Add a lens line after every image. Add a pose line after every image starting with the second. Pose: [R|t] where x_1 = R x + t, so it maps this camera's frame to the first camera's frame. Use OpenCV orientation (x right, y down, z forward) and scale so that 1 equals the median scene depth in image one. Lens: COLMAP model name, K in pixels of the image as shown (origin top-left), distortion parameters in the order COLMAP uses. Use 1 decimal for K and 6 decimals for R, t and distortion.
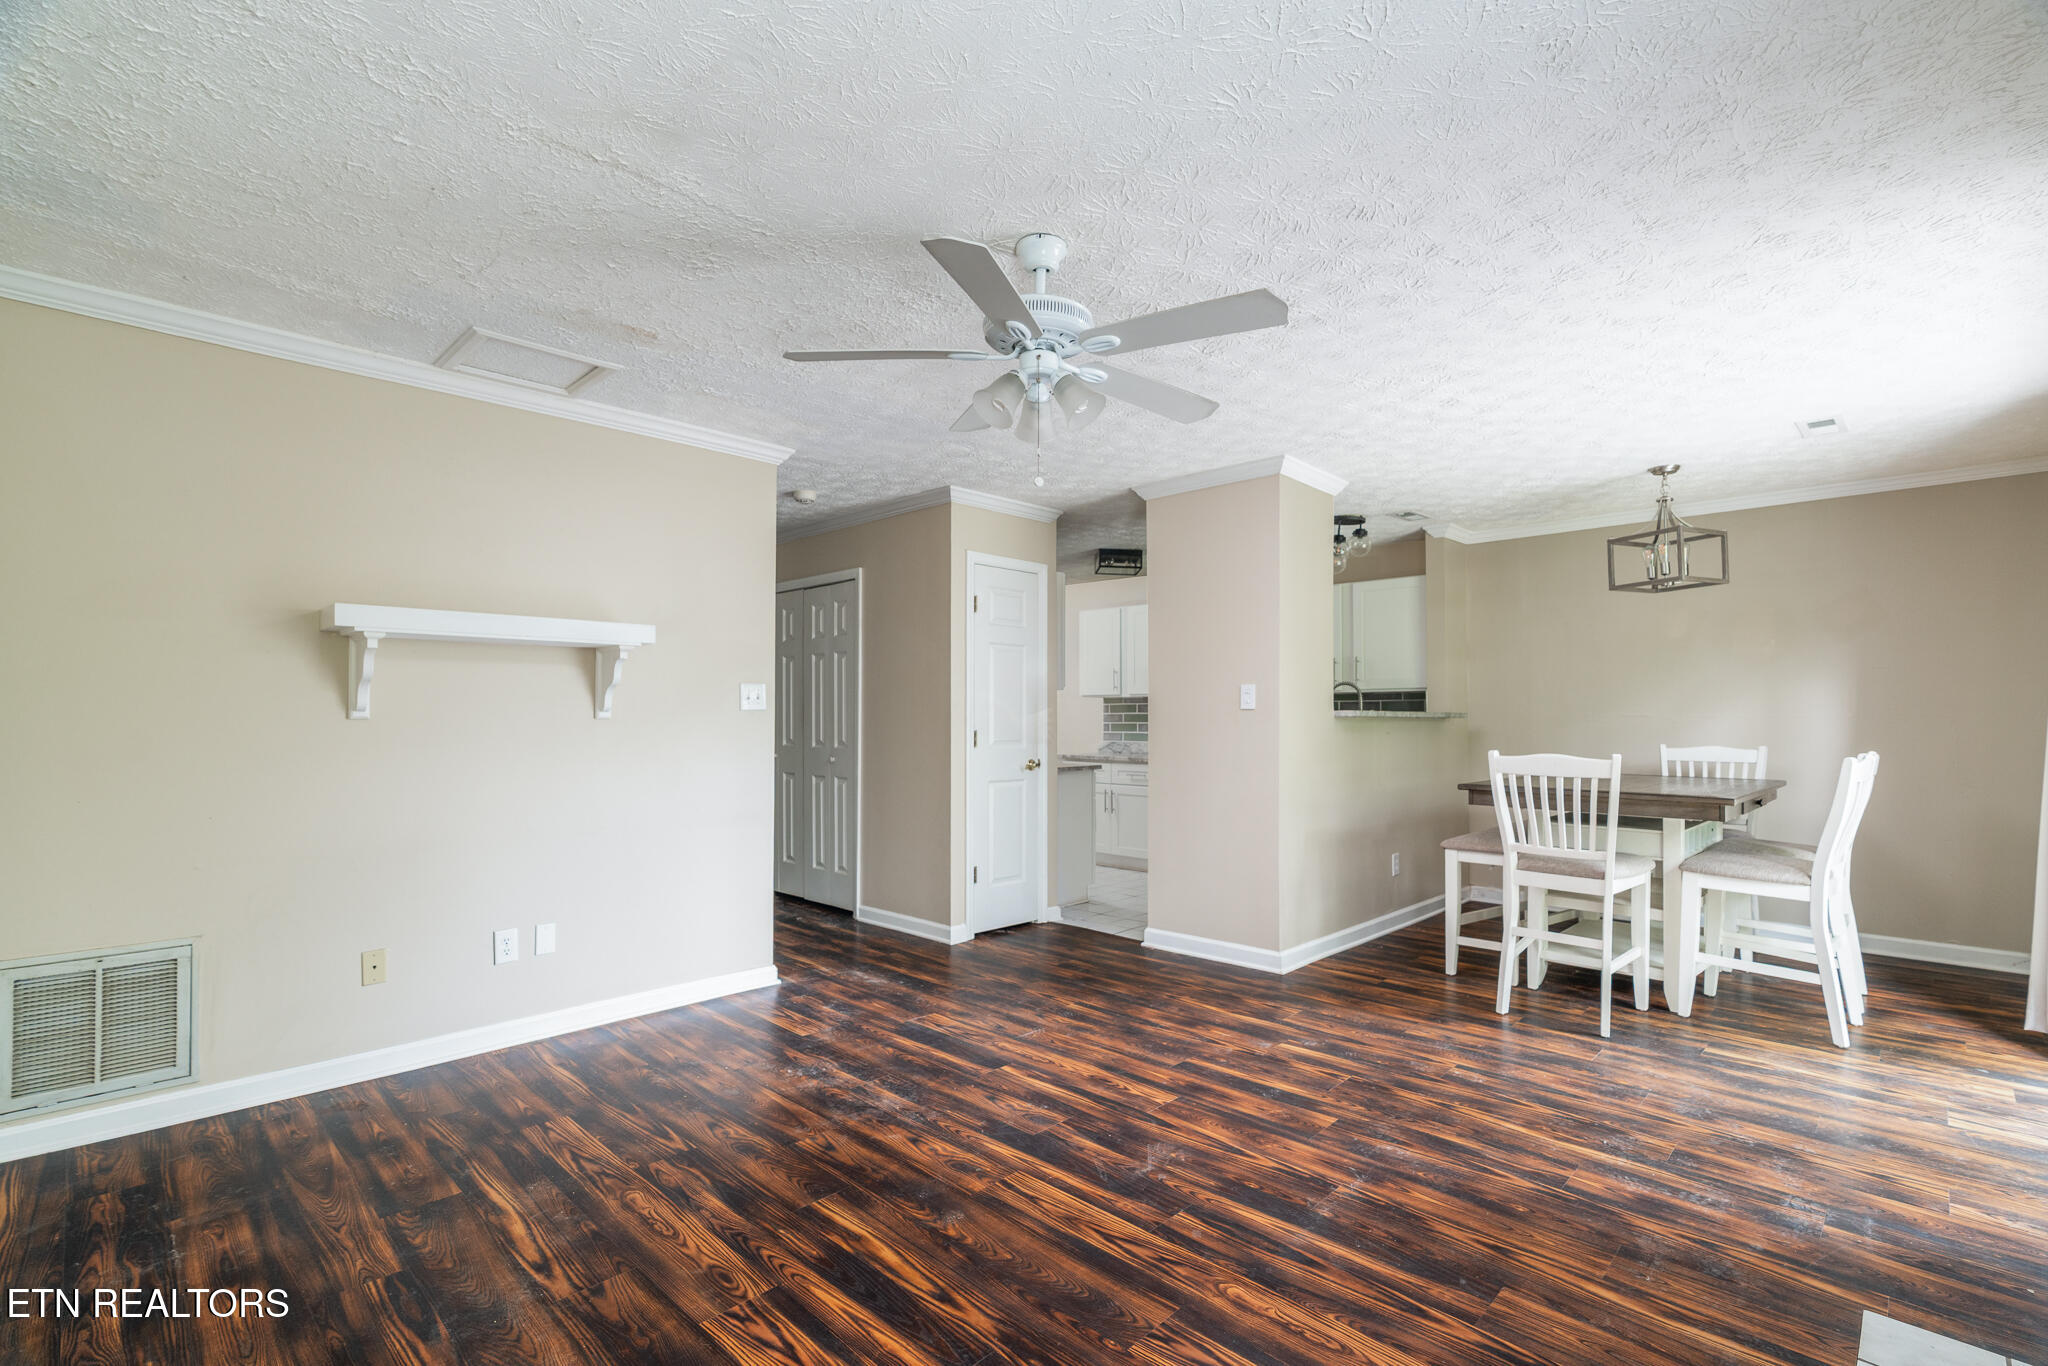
lens RADIAL K [[952.8, 0, 1024.0], [0, 952.8, 683.0], [0, 0, 1]] dist [-0.002711, -0.000449]
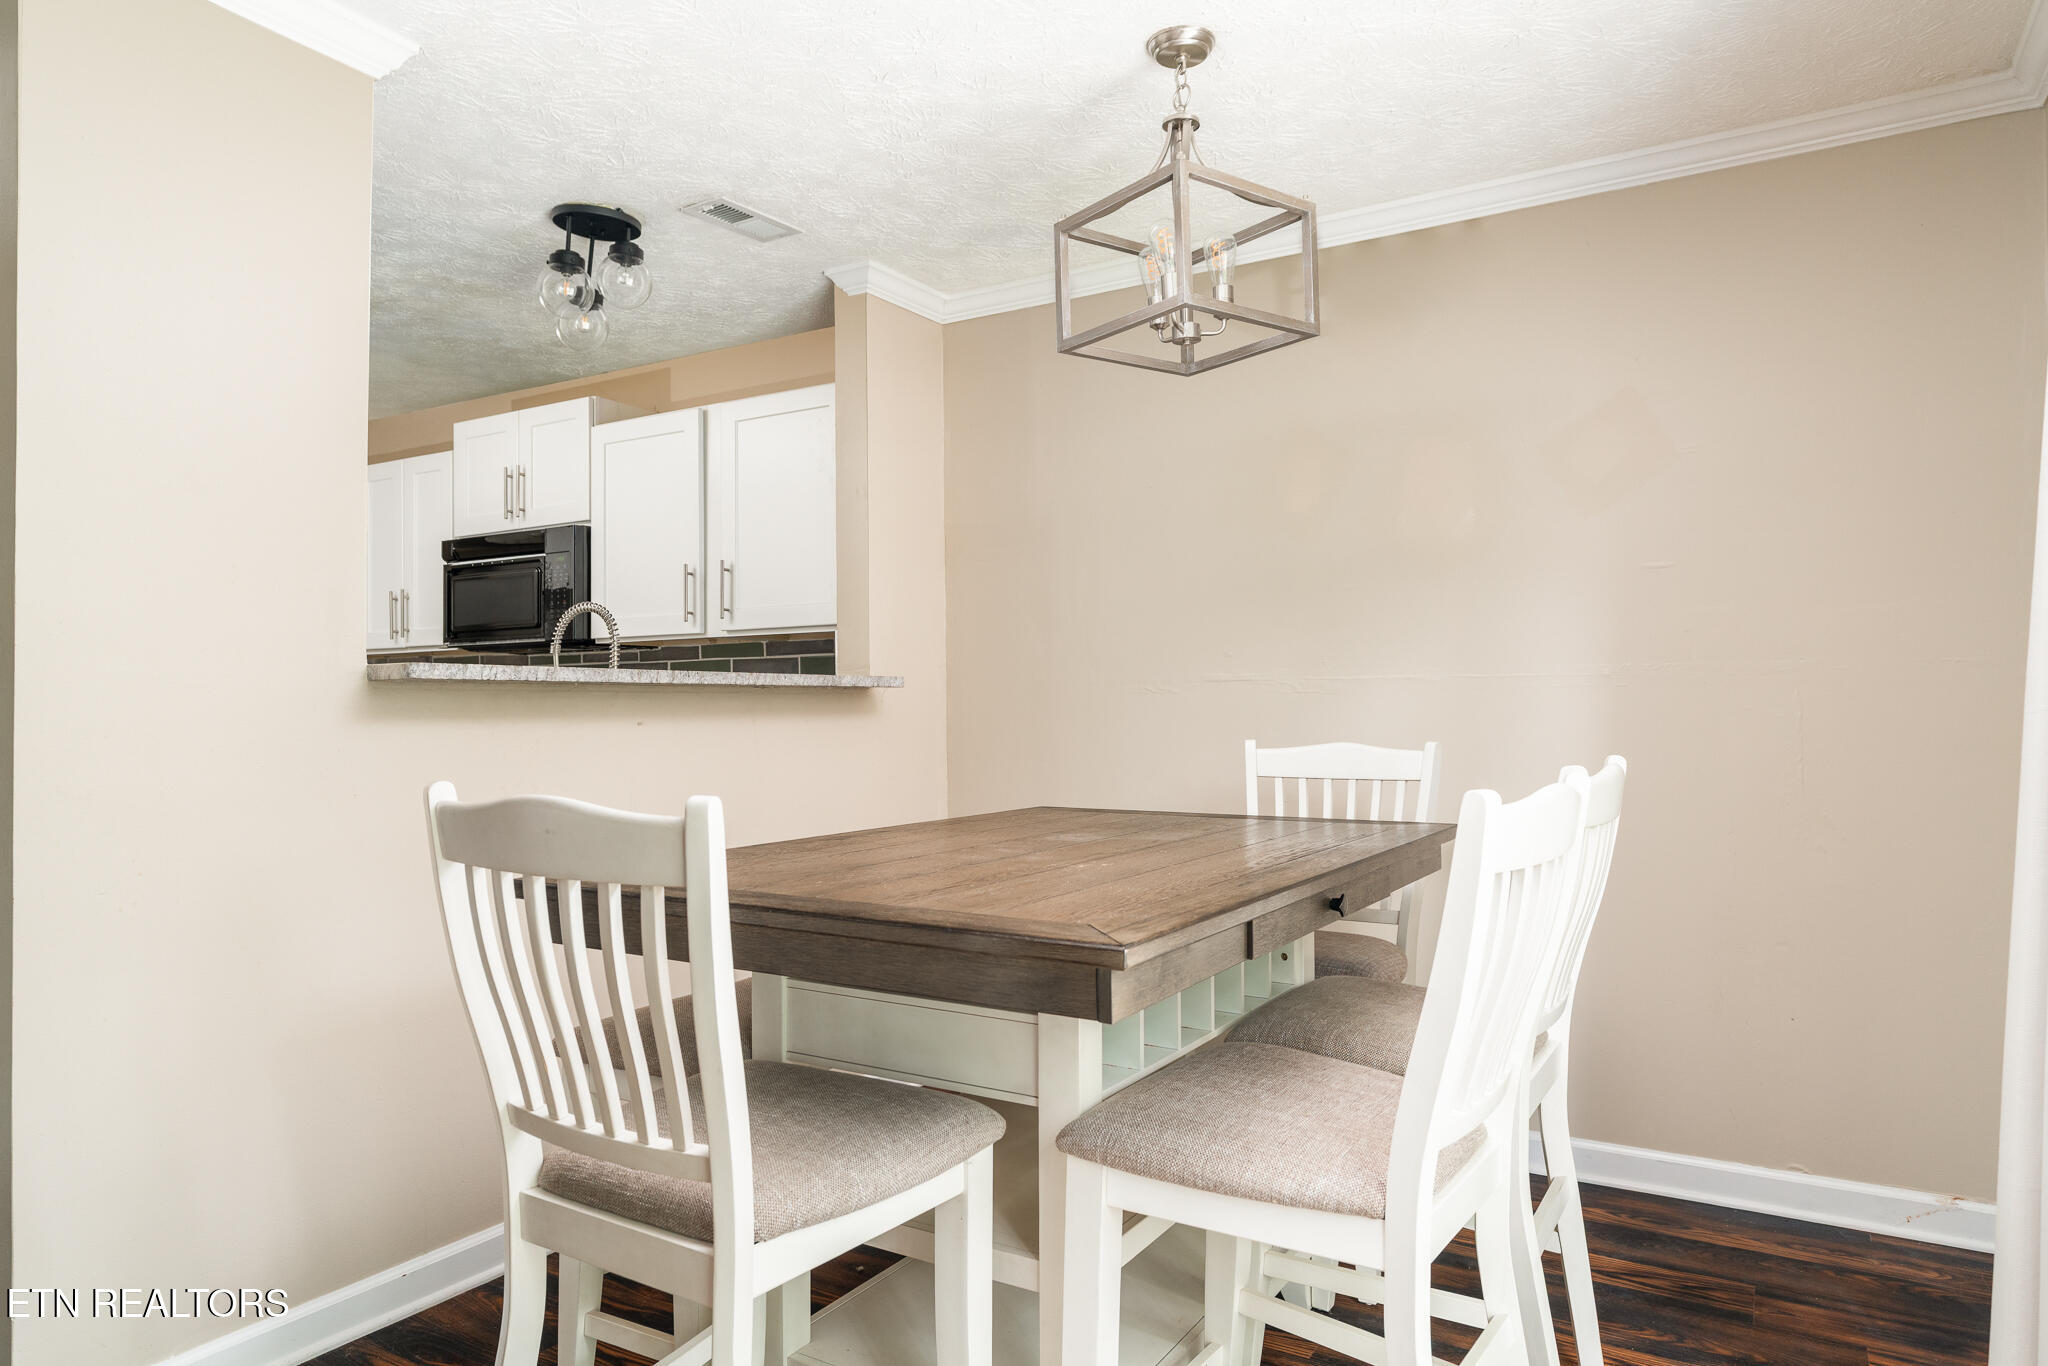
lens RADIAL K [[1251.5, 0, 1024.0], [0, 1251.5, 683.0], [0, 0, 1]] dist [-0.006930, -0.001202]
pose [[0.975791, -0.000708, 0.218702, 0.743751], [-0.003155, 0.999845, 0.017317, 0.044674], [-0.218680, -0.017588, 0.975638, 0.758108]]
